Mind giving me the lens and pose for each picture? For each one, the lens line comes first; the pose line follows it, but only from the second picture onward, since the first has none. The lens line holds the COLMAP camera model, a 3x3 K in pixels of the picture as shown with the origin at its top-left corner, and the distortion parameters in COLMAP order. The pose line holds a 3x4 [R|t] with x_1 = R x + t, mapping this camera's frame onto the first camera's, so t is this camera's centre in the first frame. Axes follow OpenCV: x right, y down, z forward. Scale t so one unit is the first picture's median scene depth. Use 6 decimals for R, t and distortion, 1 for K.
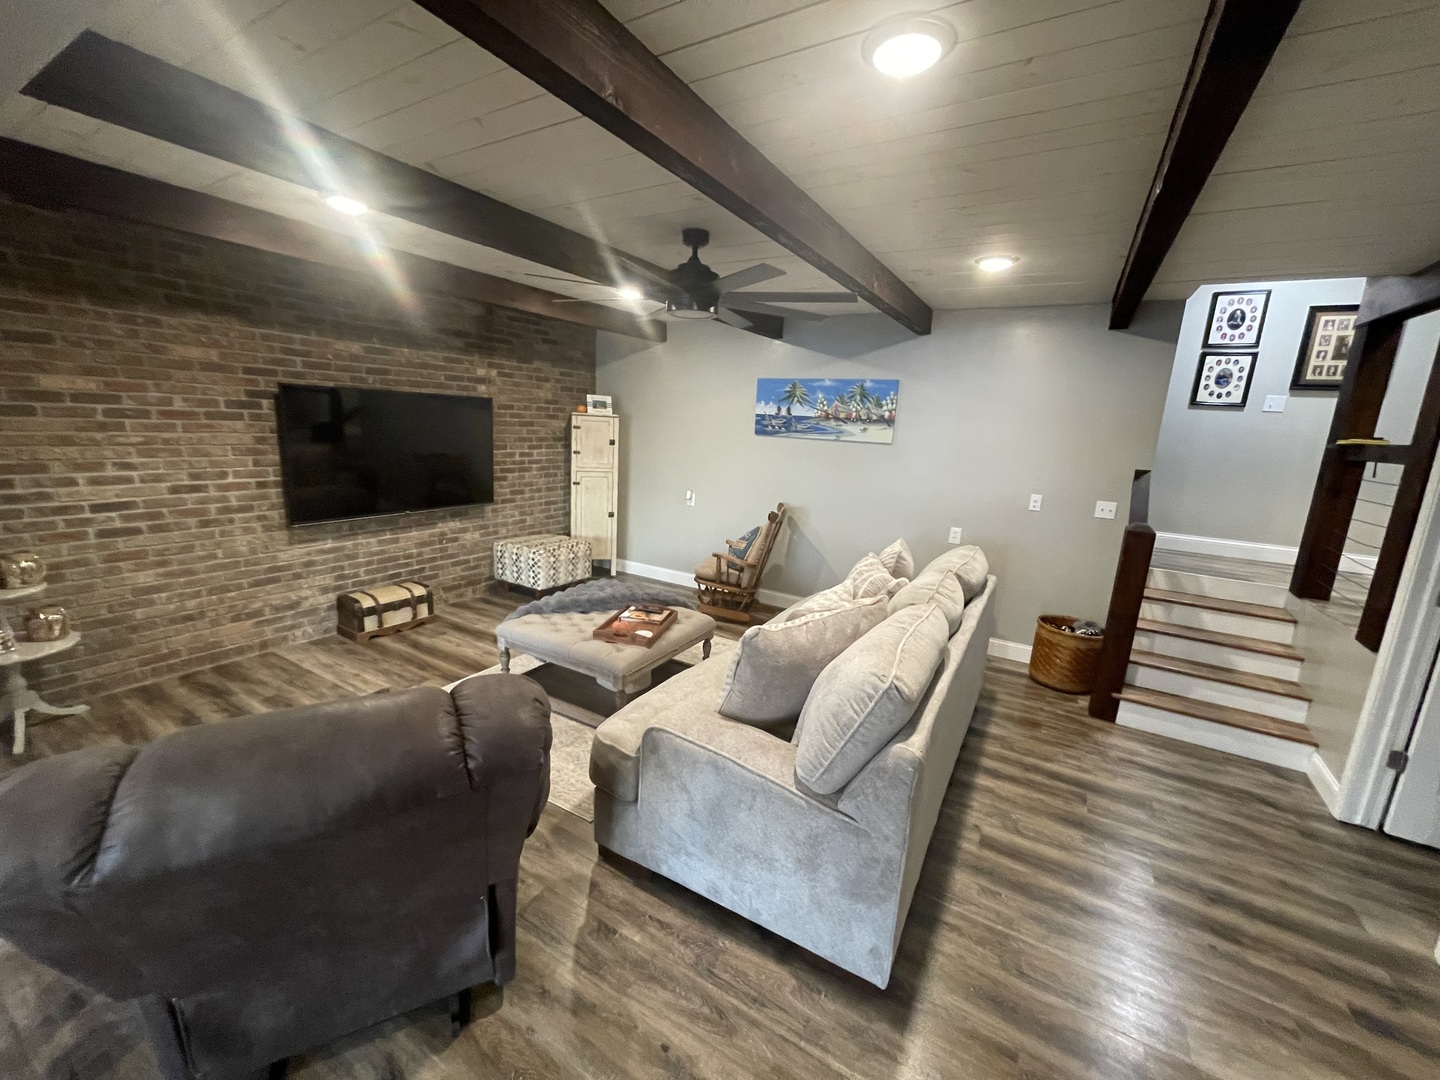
lens RADIAL K [[578.8, 0, 721.8], [0, 578.8, 538.2], [0, 0, 1]] dist [0.000357, -0.000332]
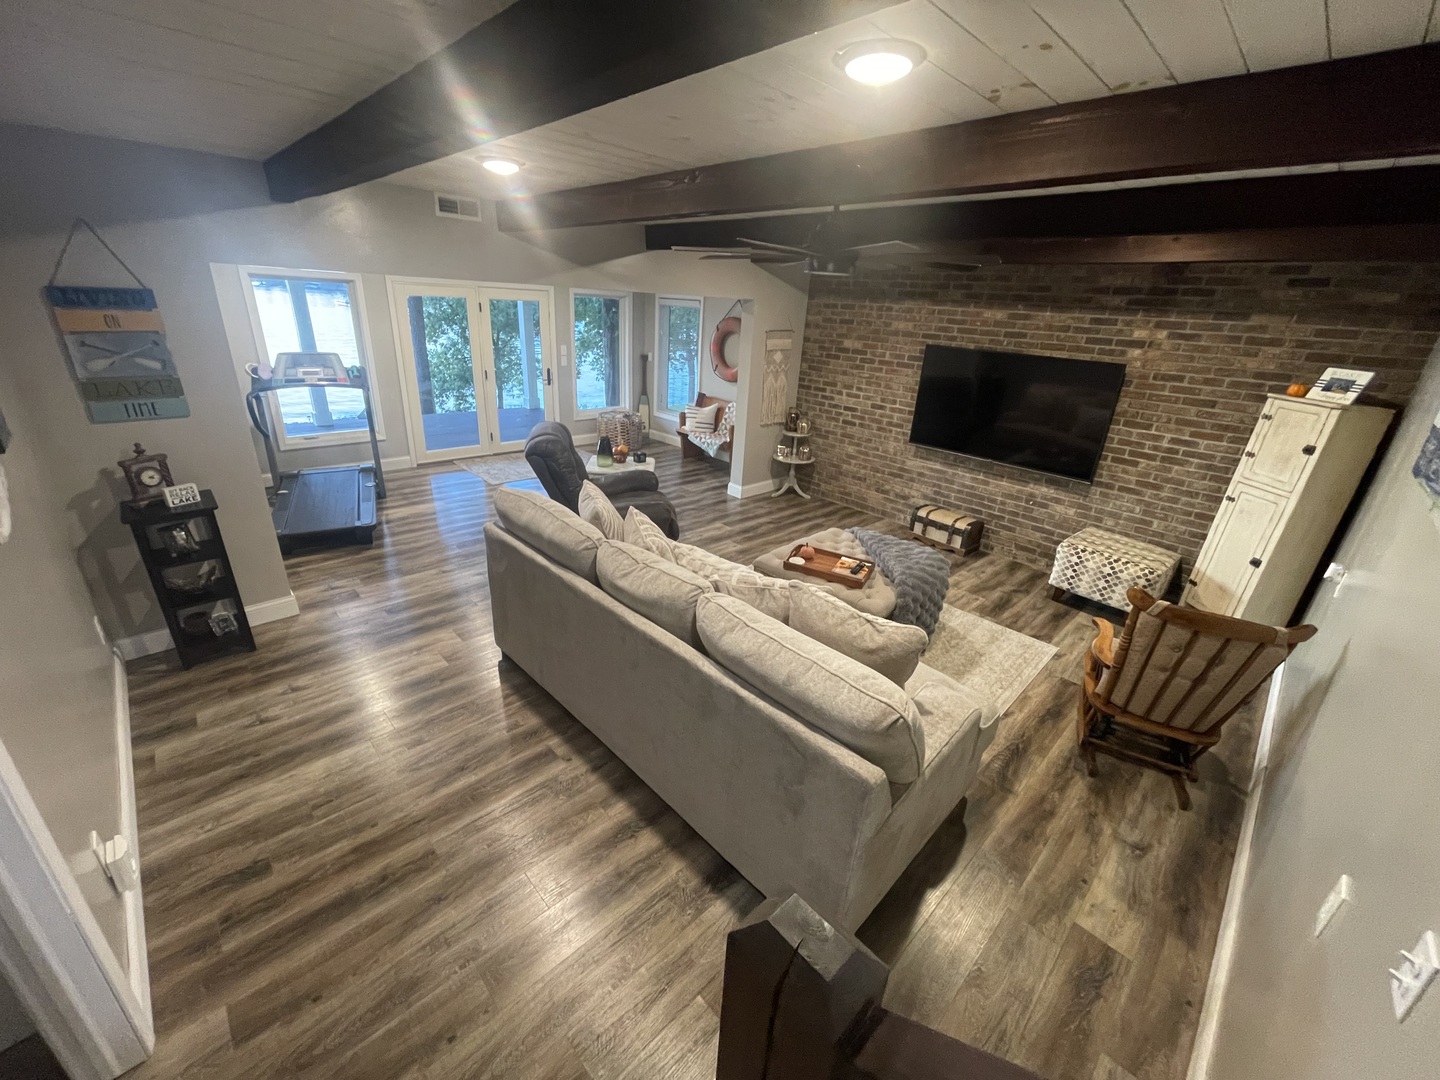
lens RADIAL K [[578.8, 0, 719.7], [0, 578.8, 541.2], [0, 0, 1]] dist [0.000357, -0.000332]
pose [[-0.252061, 0.310097, -0.916682, 0.740268], [-0.260903, 0.890414, 0.372951, -0.204079], [0.931877, 0.333171, -0.143533, 0.772366]]
